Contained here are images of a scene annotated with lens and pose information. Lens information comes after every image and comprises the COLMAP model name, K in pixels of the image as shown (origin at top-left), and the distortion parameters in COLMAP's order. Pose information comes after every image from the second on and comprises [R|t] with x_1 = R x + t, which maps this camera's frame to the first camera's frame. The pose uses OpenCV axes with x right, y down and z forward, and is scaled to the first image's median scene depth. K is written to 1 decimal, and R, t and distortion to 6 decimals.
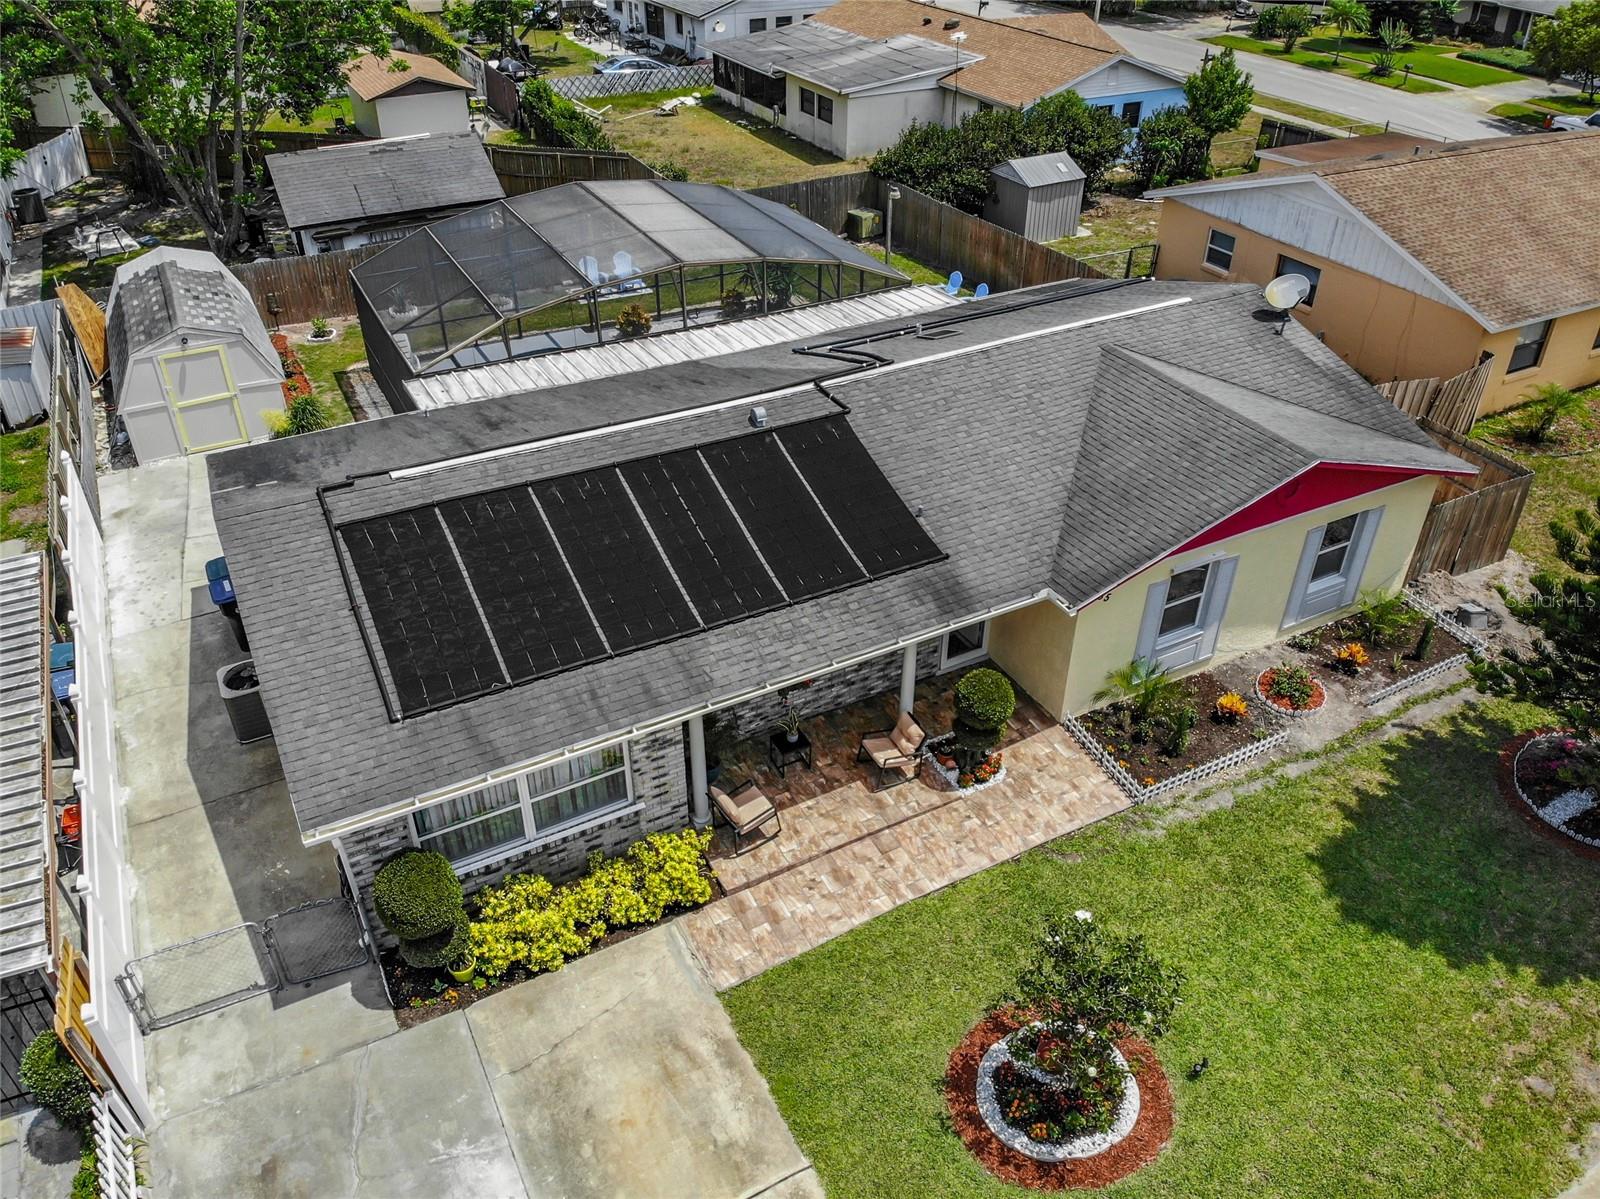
lens RADIAL K [[1135.7, 0, 800.0], [0, 1135.7, 599.5], [0, 0, 1]] dist [0.097096, -0.214644]
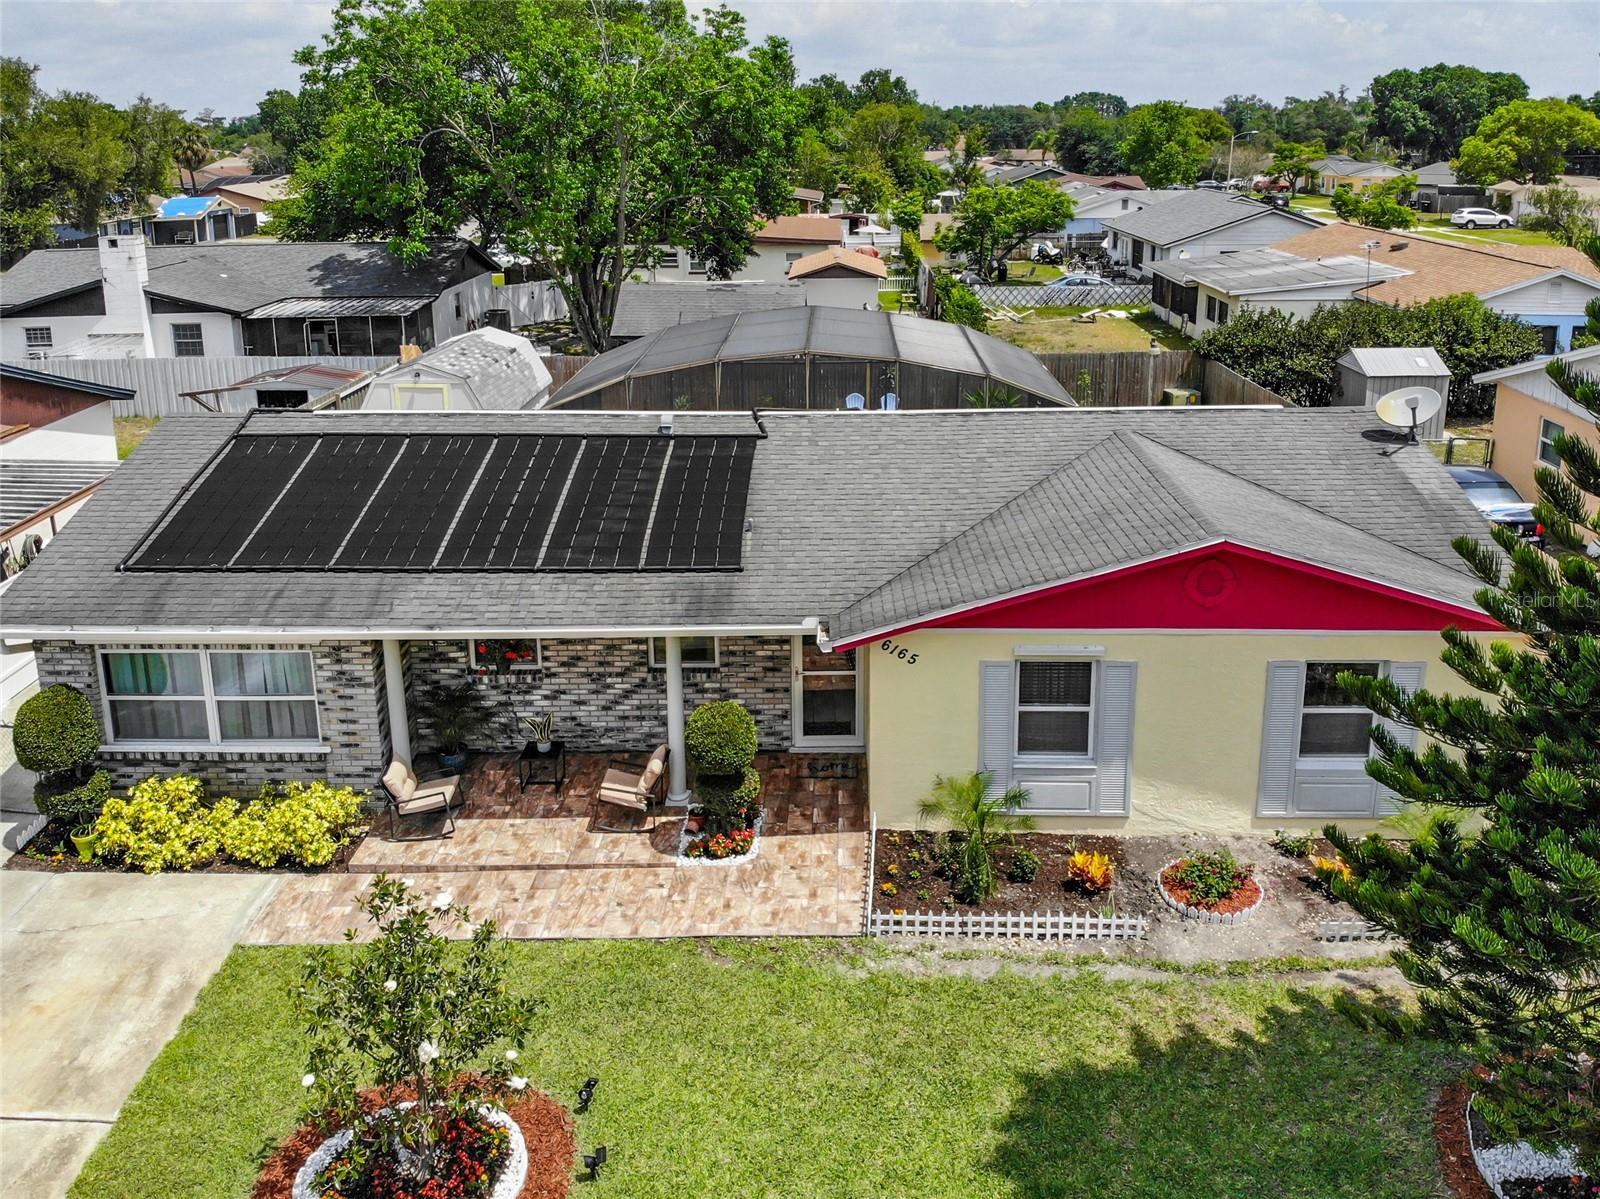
lens RADIAL K [[1175.4, 0, 850.1], [0, 1175.4, 507.3], [0, 0, 1]] dist [0.060077, -0.120780]
pose [[0.882503, 0.137041, -0.449898, 0.574708], [-0.267253, 0.933273, -0.239953, 0.104335], [0.386994, 0.331996, 0.860241, 0.252931]]
